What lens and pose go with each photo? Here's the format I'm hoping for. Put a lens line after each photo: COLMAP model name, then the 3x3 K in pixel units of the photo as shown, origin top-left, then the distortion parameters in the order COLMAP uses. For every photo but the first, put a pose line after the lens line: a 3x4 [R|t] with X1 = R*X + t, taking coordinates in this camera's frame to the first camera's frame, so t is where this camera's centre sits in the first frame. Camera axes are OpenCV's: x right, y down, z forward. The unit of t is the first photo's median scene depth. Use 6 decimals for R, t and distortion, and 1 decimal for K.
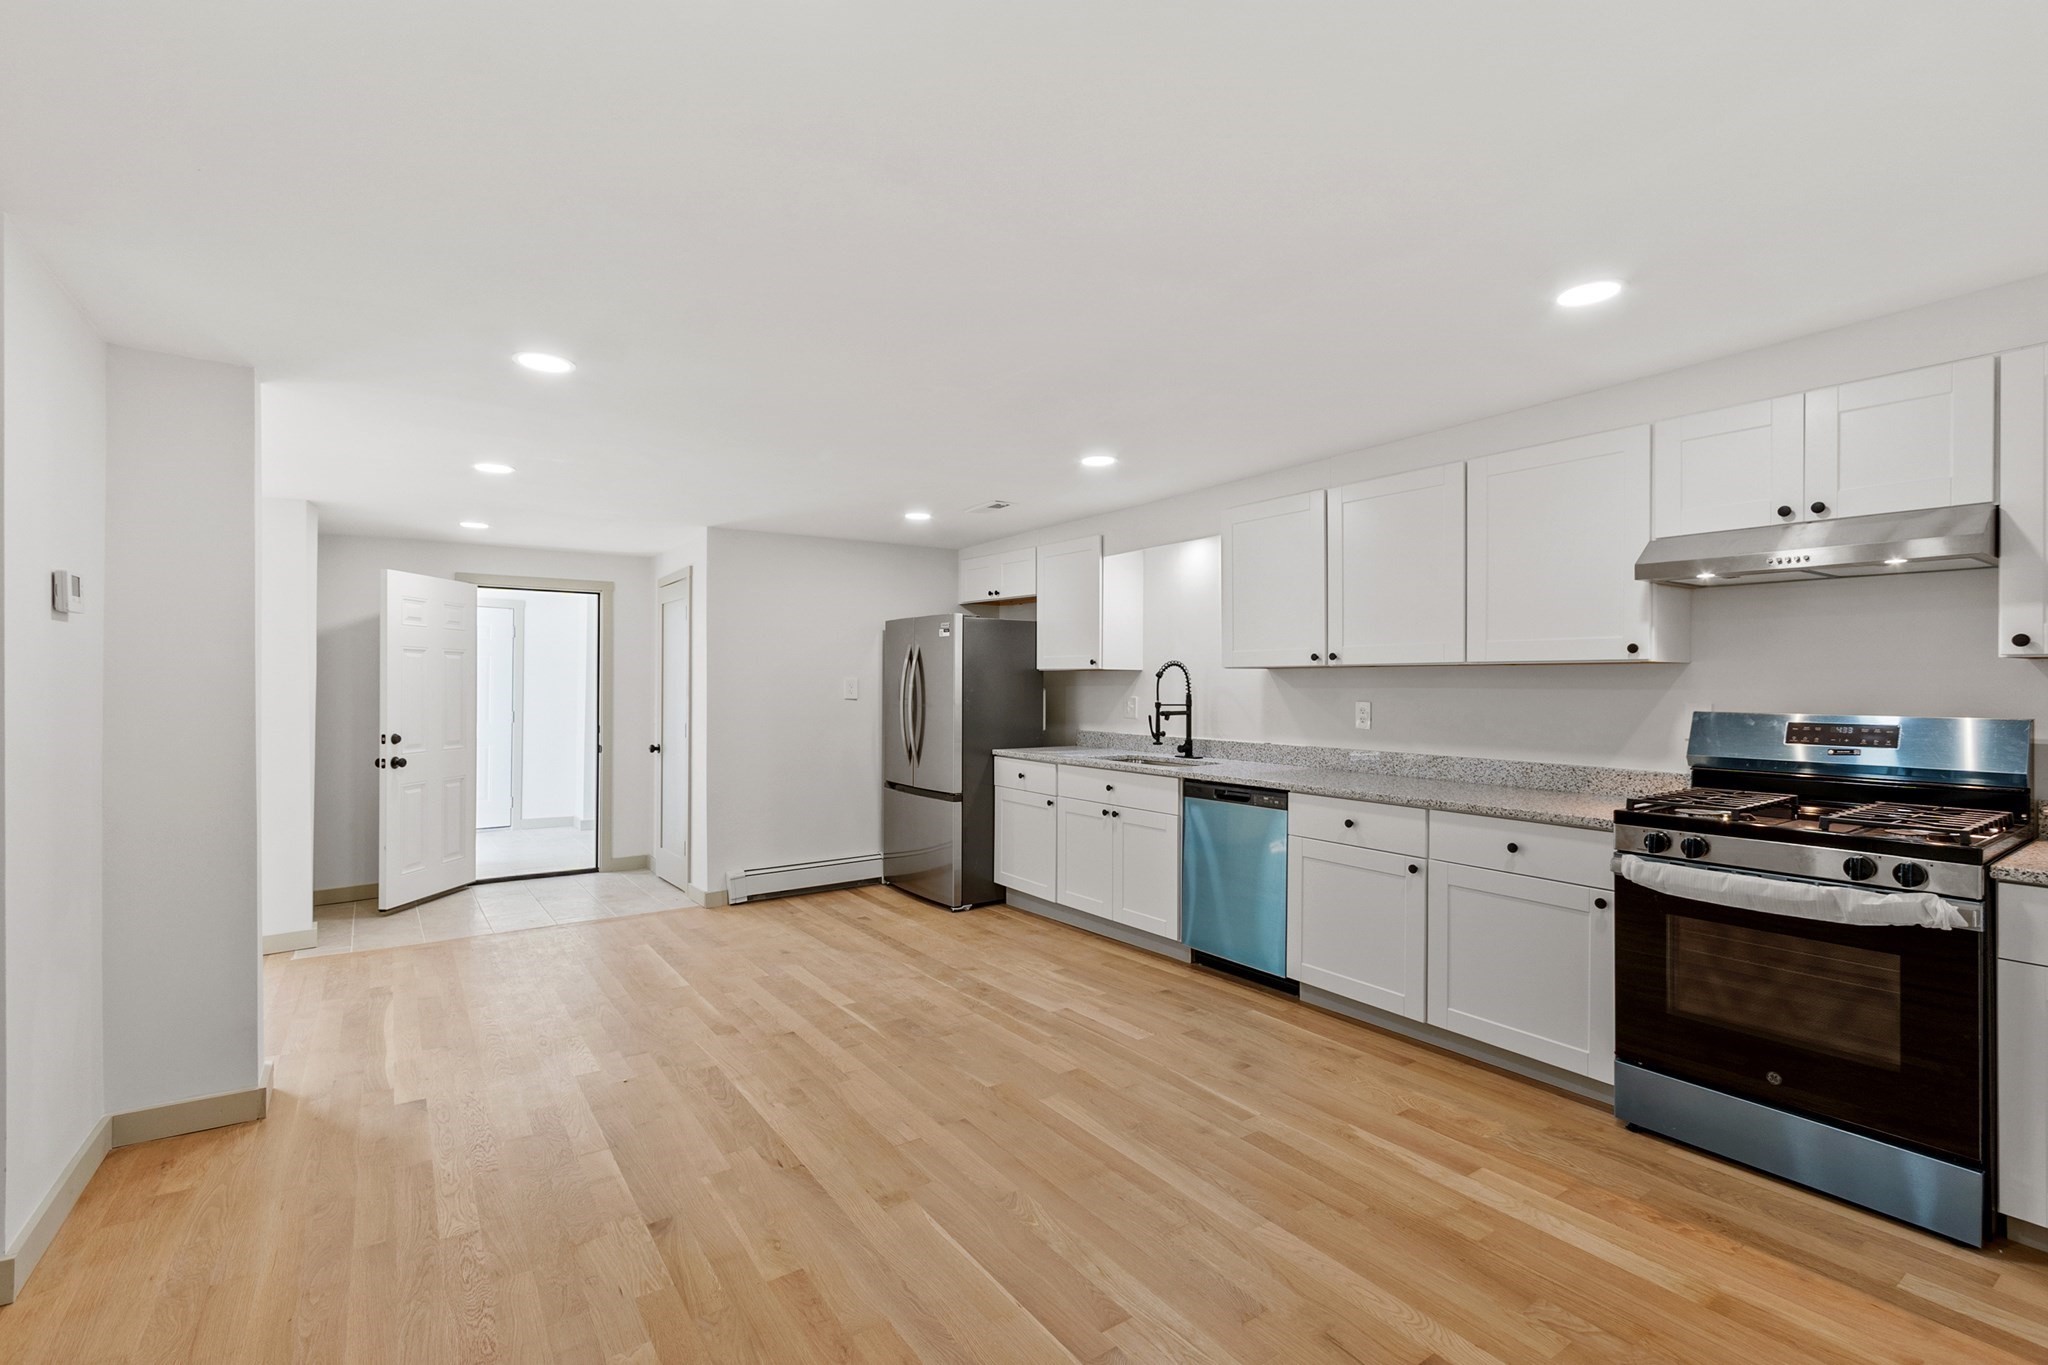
lens RADIAL K [[904.8, 0, 1027.5], [0, 904.8, 683.3], [0, 0, 1]] dist [0.000026, -0.000033]
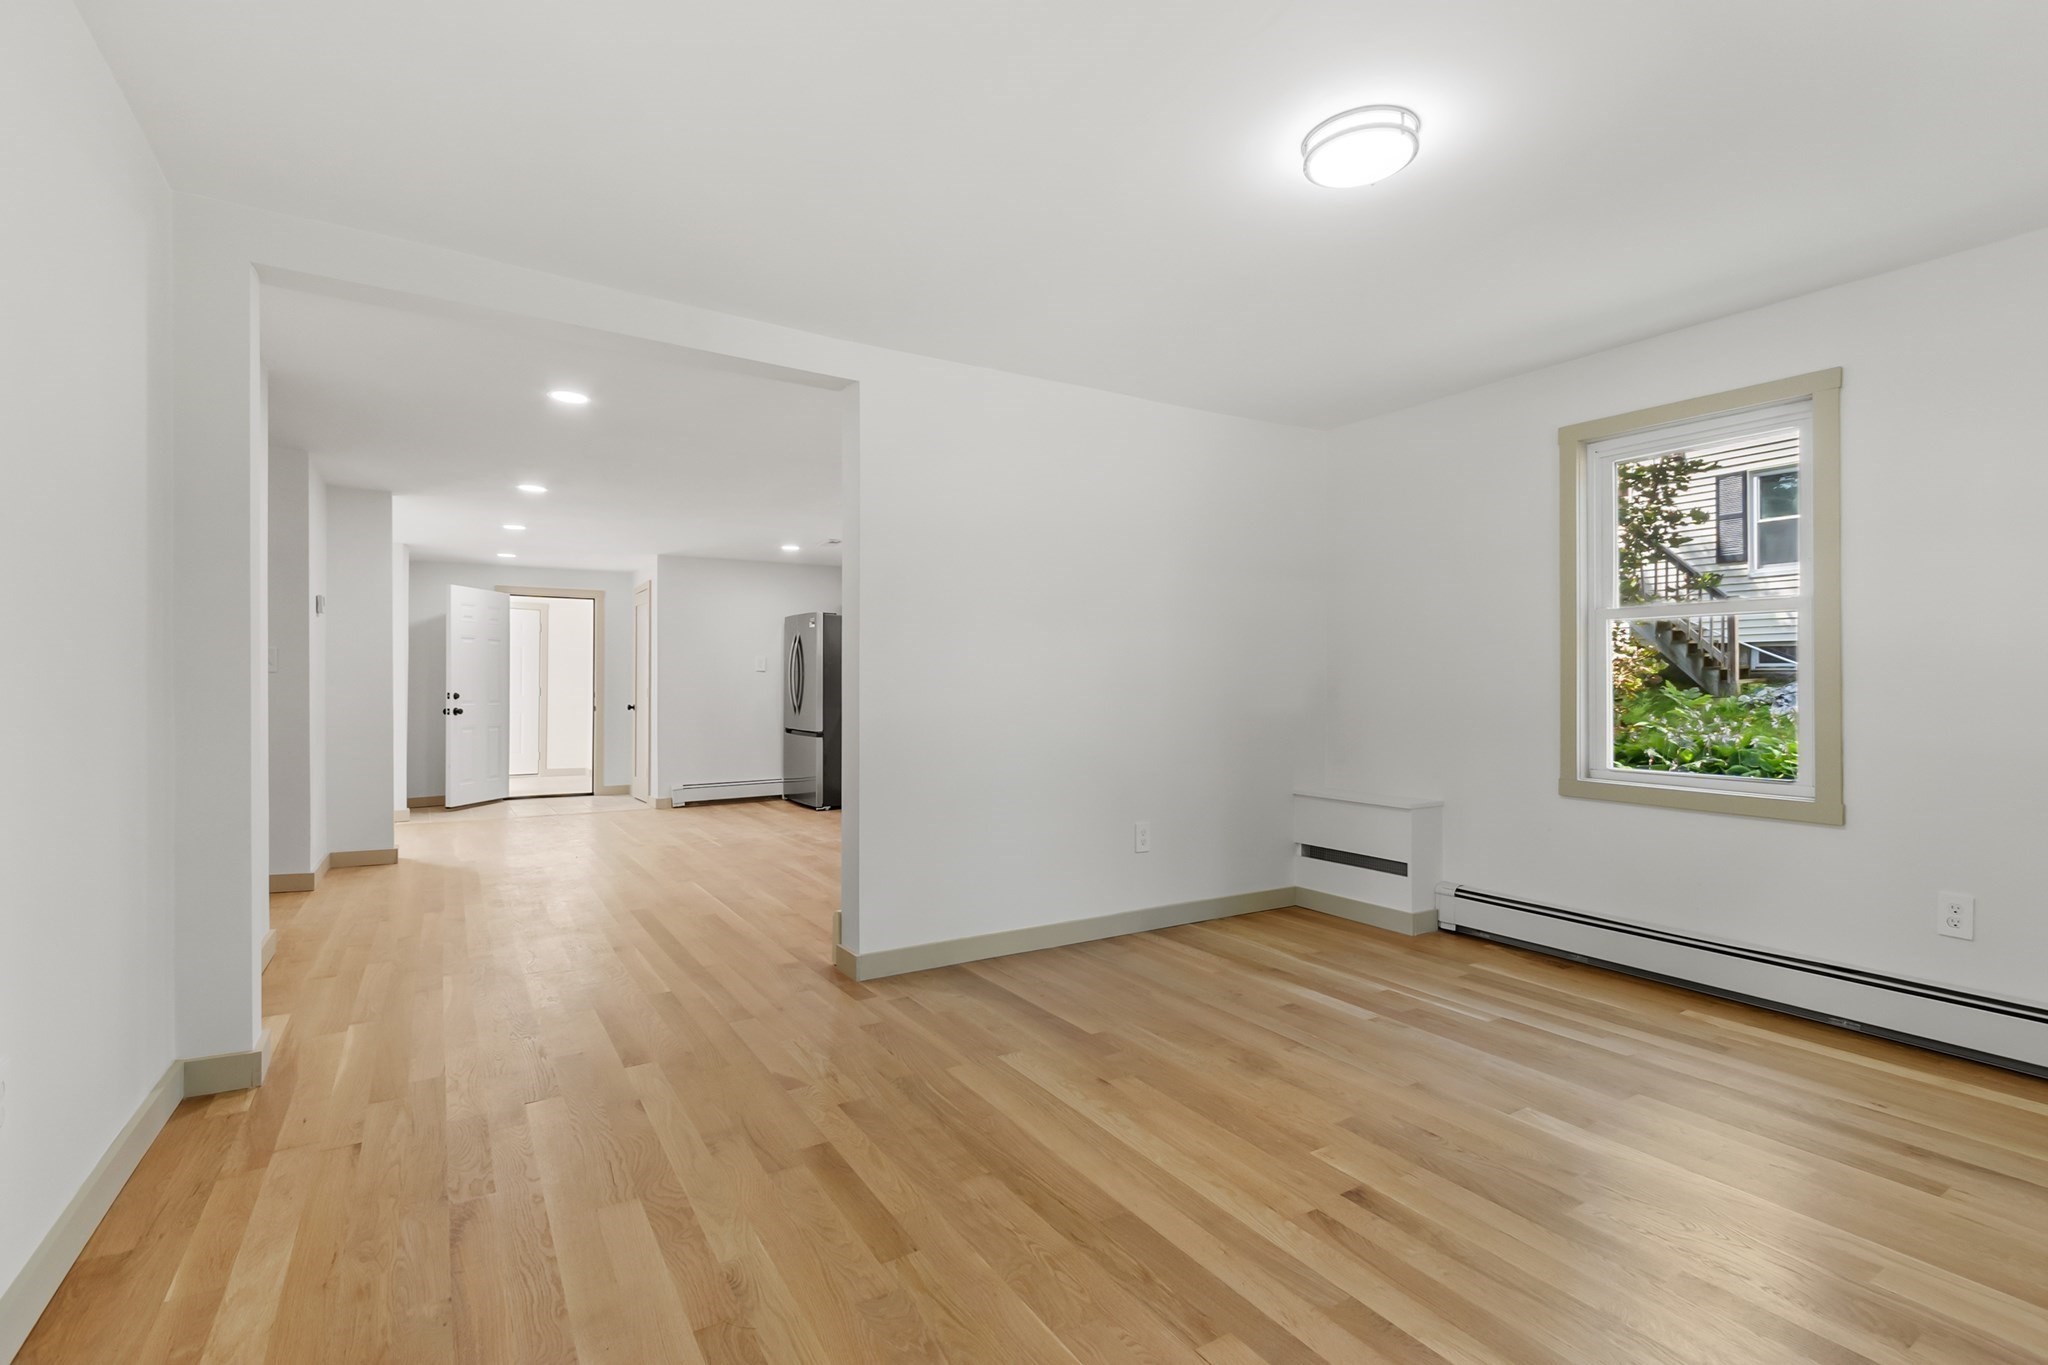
lens RADIAL K [[904.8, 0, 1019.8], [0, 904.8, 682.0], [0, 0, 1]] dist [0.000026, -0.000033]
pose [[0.998945, -0.000829, -0.045915, 0.300794], [0.000833, 1.000000, 0.000052, 0.036649], [0.045915, -0.000090, 0.998945, -0.450599]]
